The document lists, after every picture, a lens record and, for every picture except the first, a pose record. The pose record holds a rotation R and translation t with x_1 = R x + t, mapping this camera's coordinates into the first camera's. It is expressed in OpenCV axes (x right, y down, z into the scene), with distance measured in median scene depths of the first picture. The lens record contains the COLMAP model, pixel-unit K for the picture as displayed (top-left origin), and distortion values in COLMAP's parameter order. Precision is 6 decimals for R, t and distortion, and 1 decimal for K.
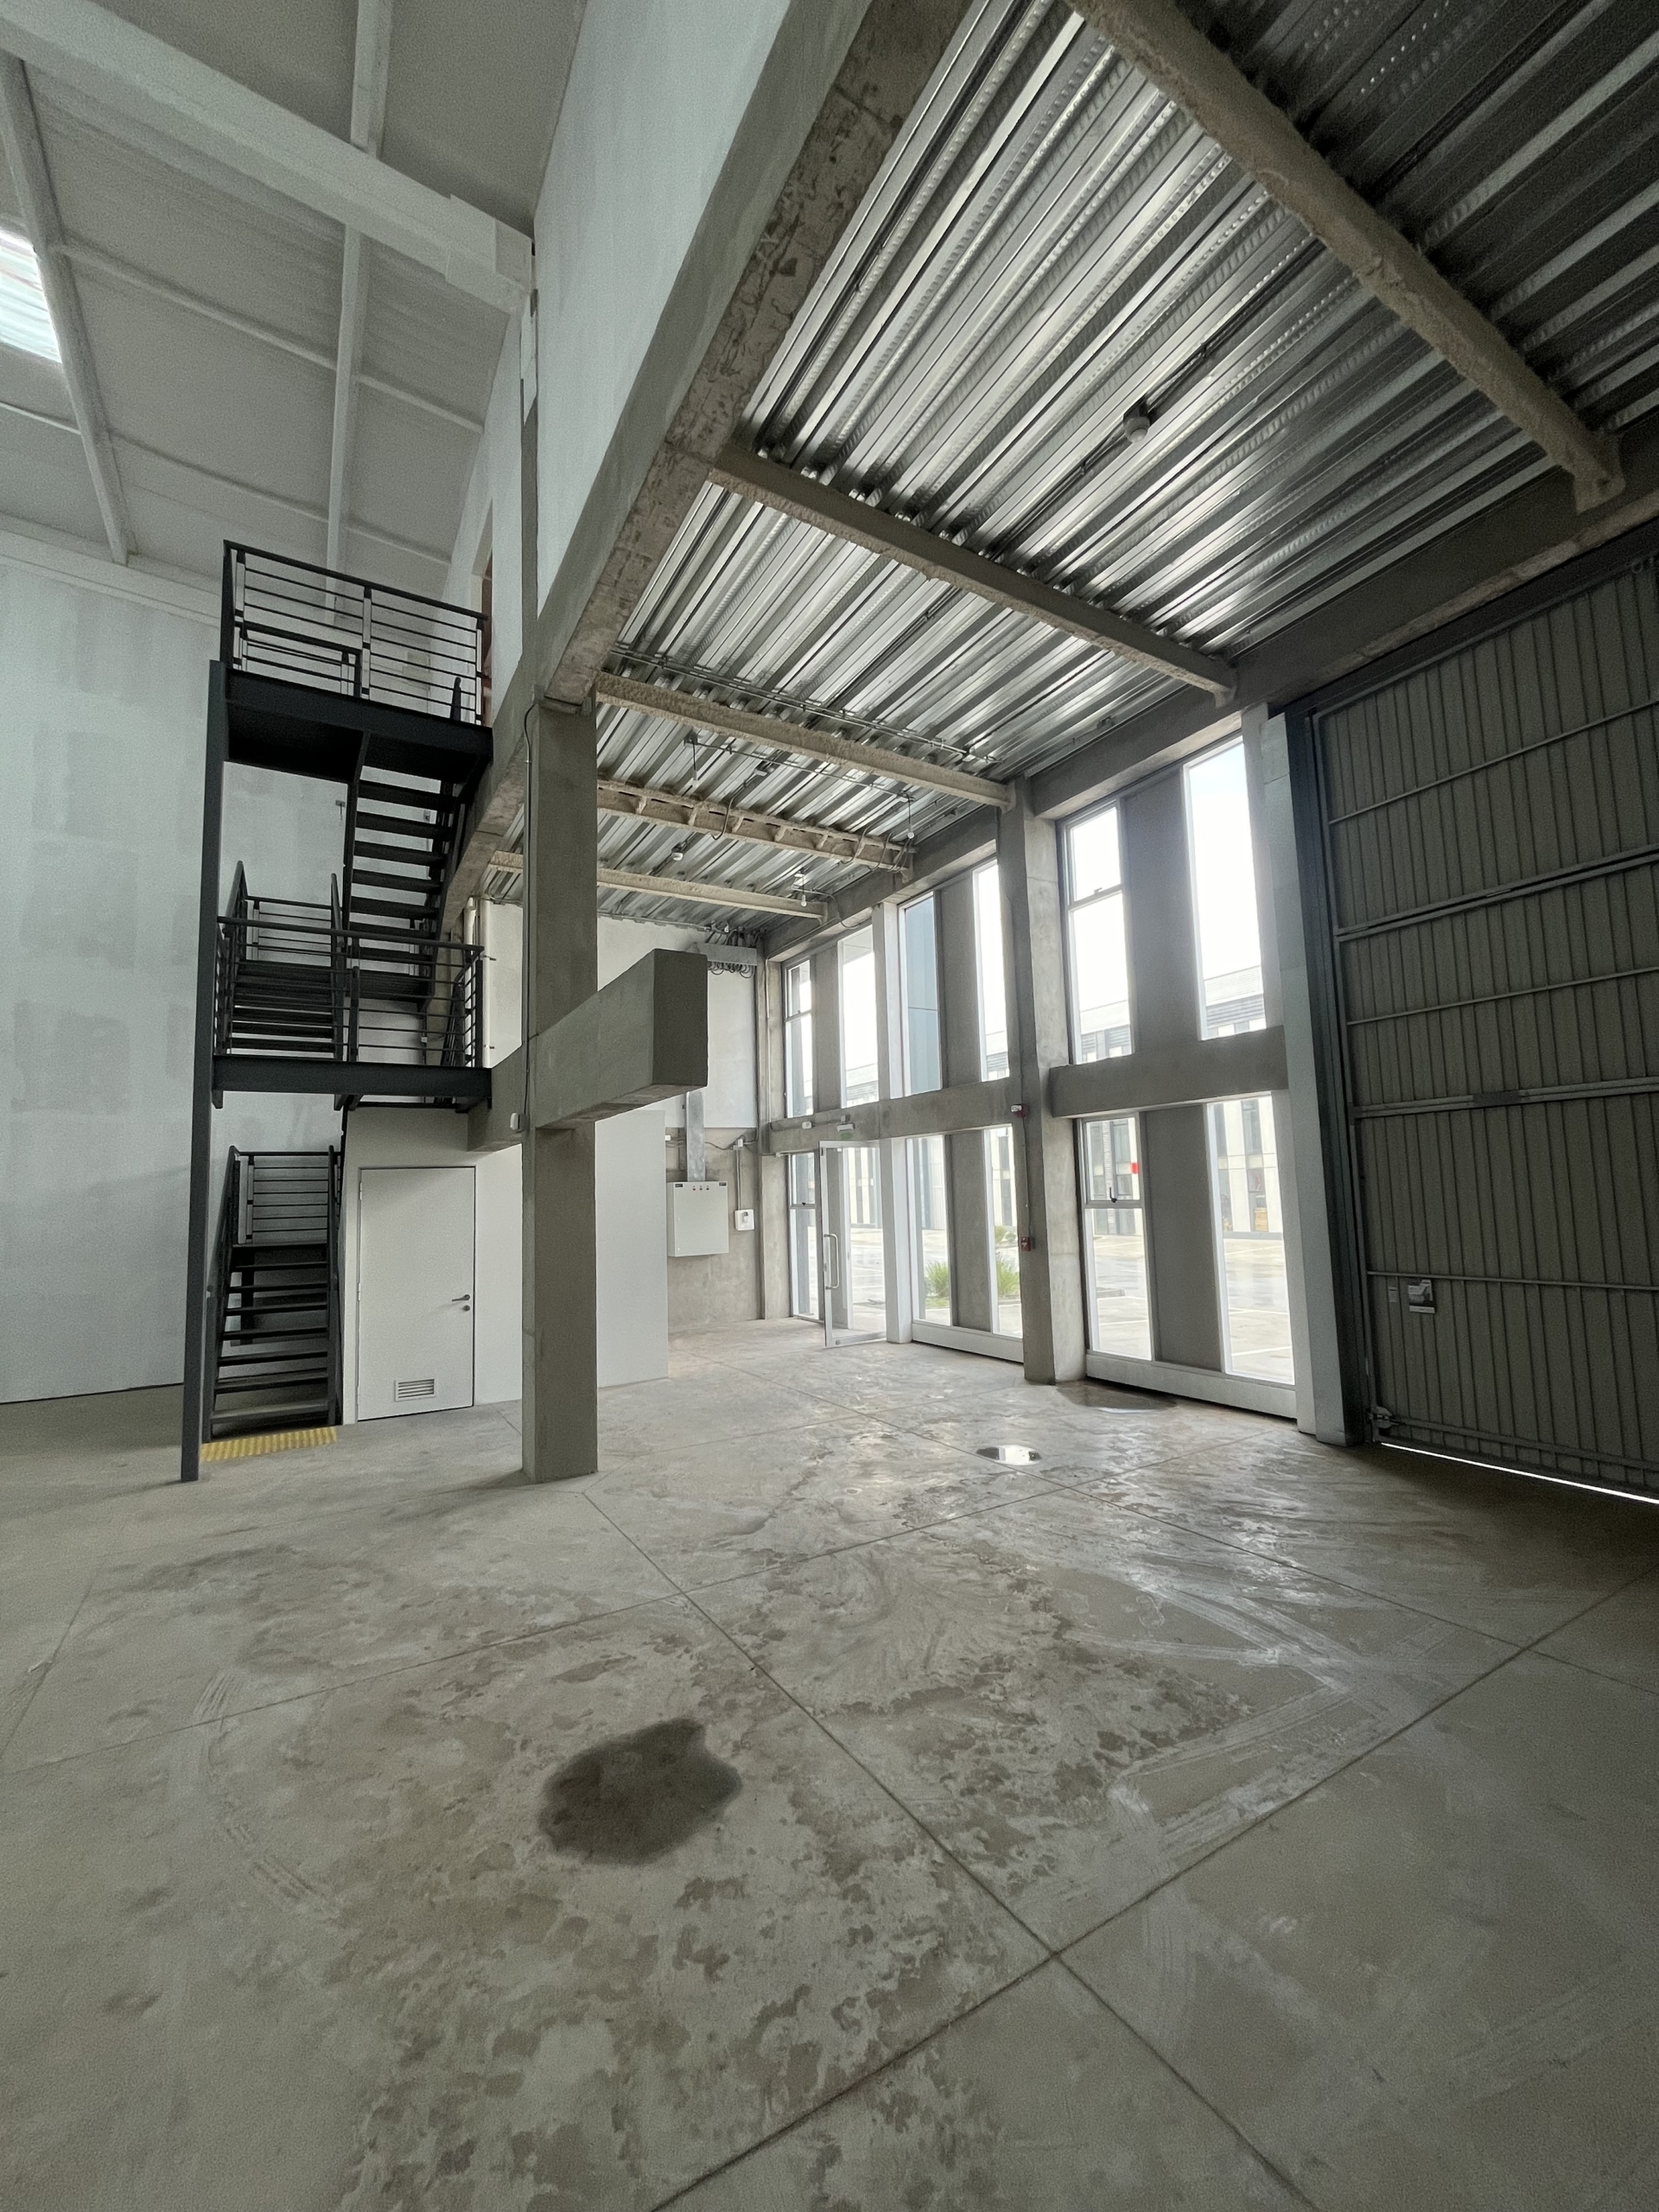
lens RADIAL K [[891.6, 0, 832.1], [0, 891.6, 1112.4], [0, 0, 1]] dist [-0.001989, -0.000531]
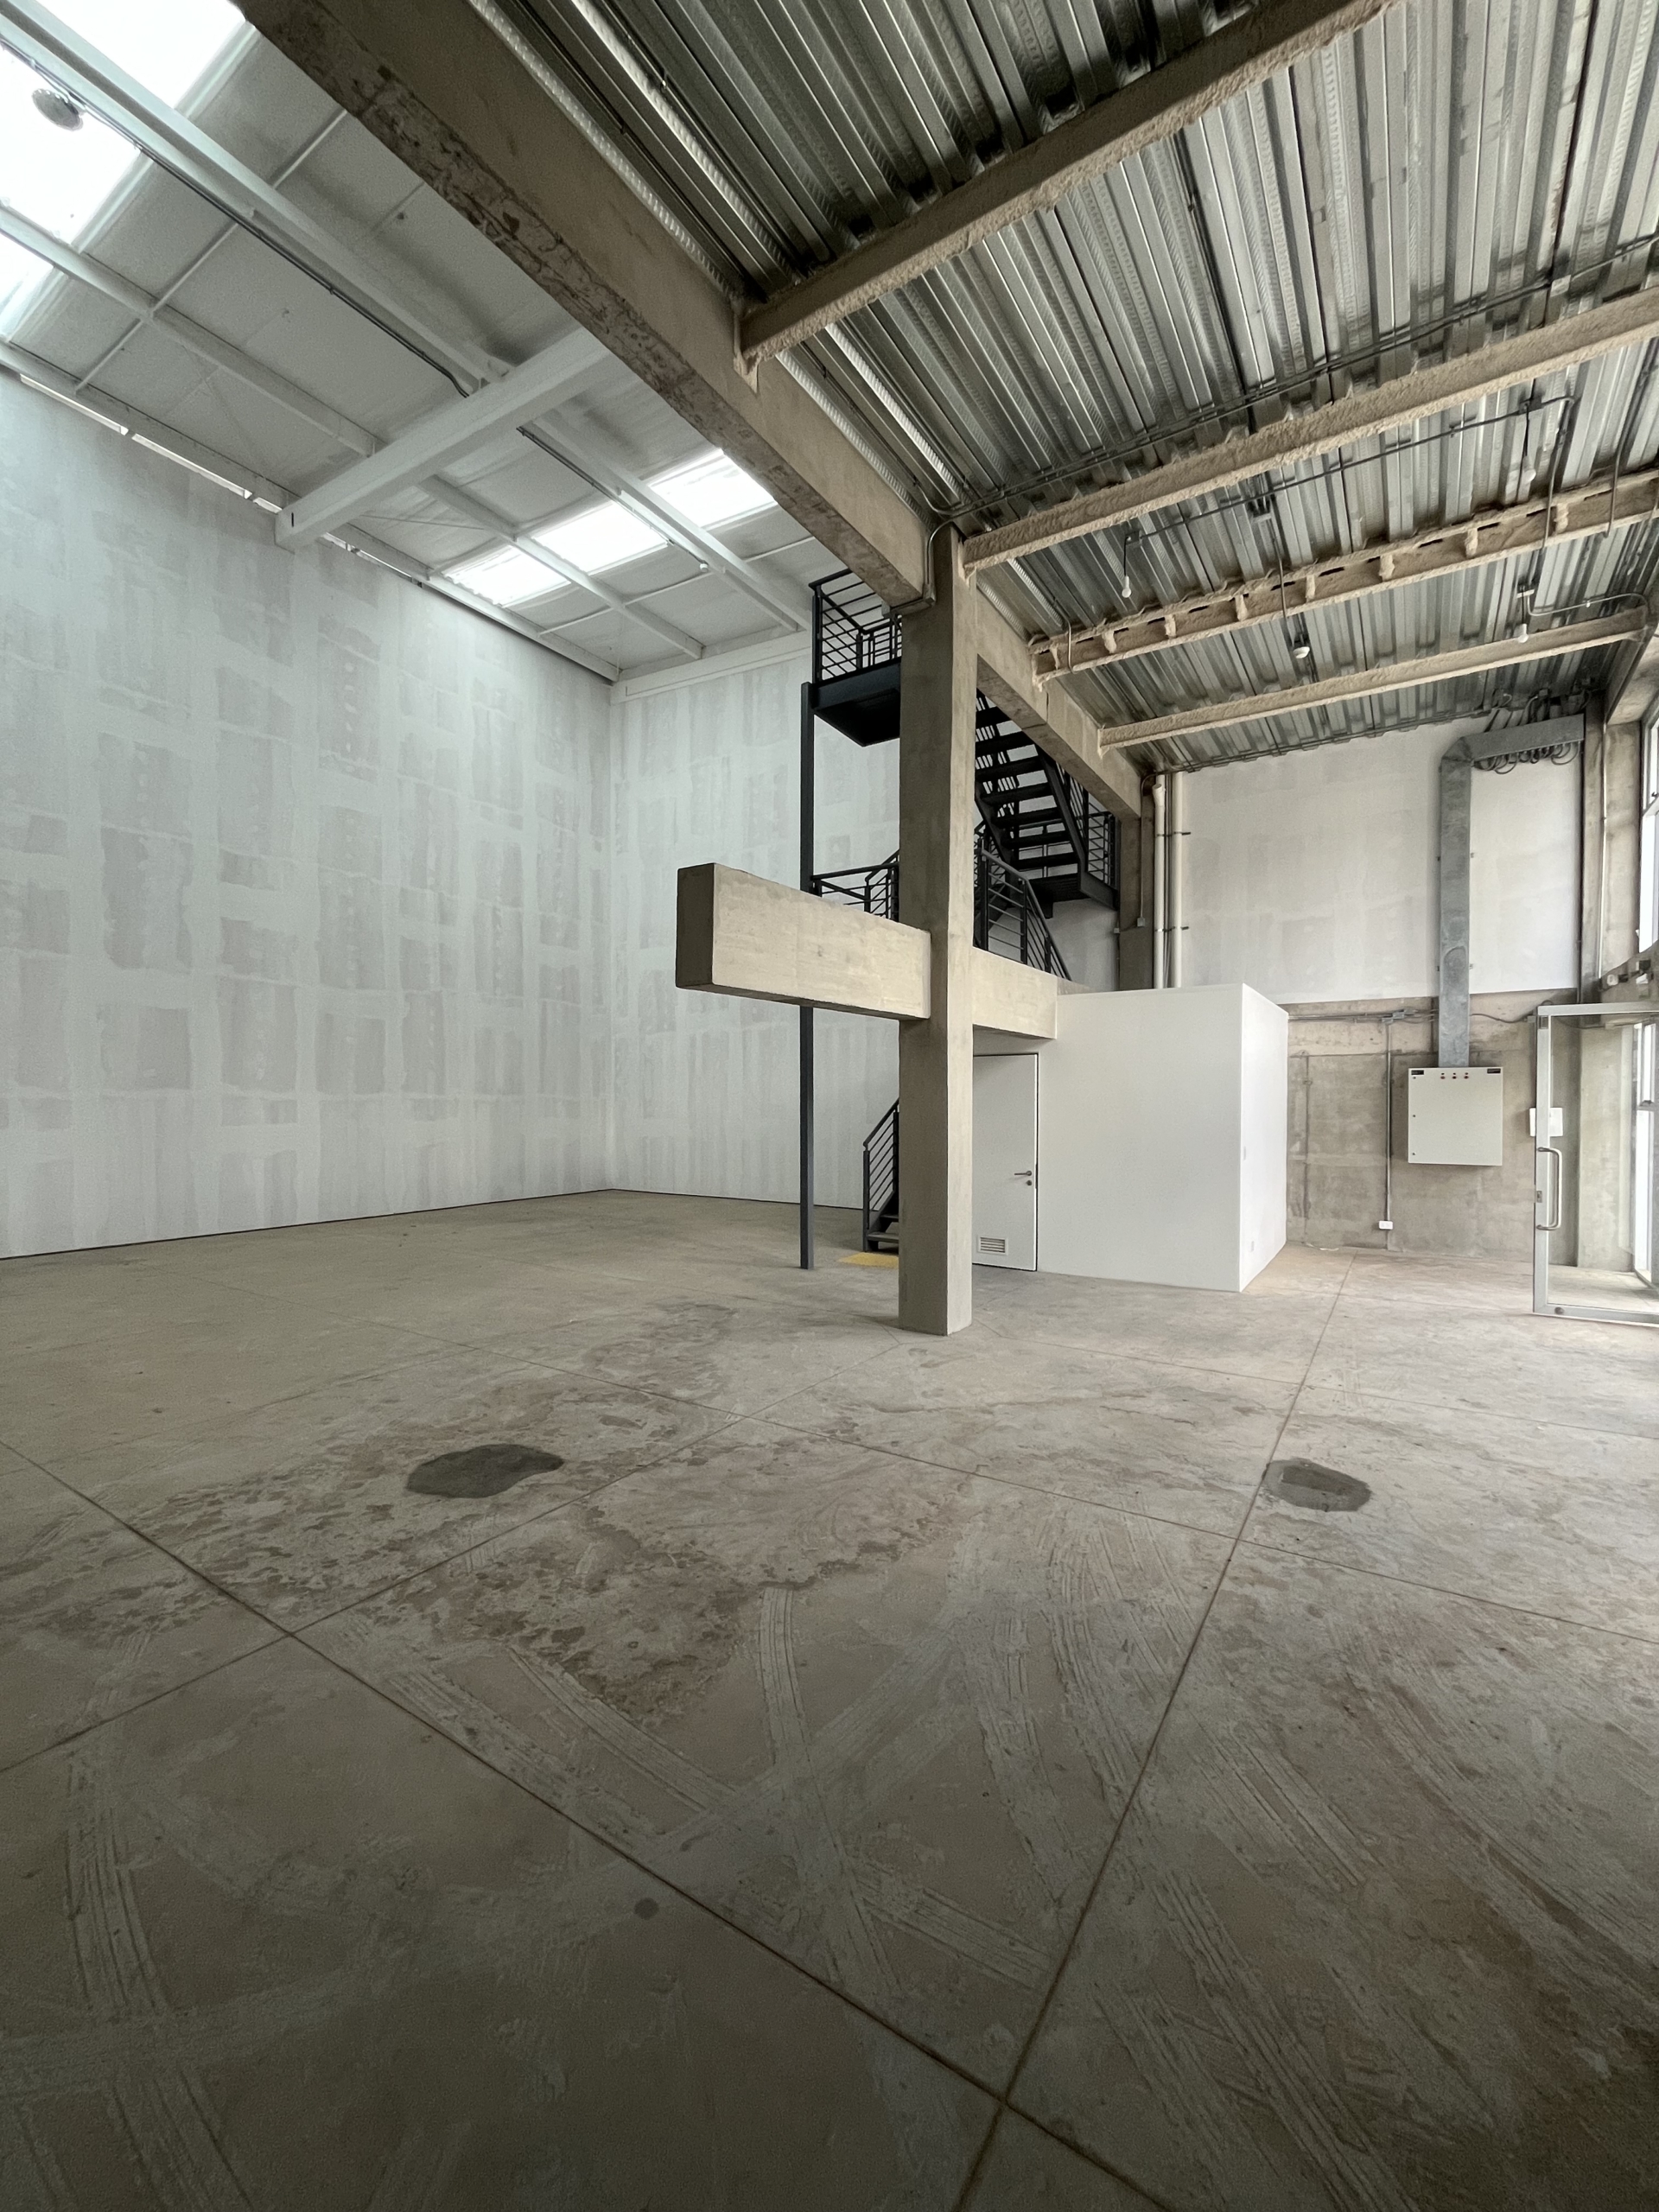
lens RADIAL K [[891.6, 0, 832.1], [0, 891.6, 1112.4], [0, 0, 1]] dist [-0.001989, -0.000531]
pose [[0.430018, 0.046307, -0.901632, 0.708285], [0.070751, 0.993884, 0.084788, 0.035104], [0.900044, -0.100252, 0.424112, 0.489304]]
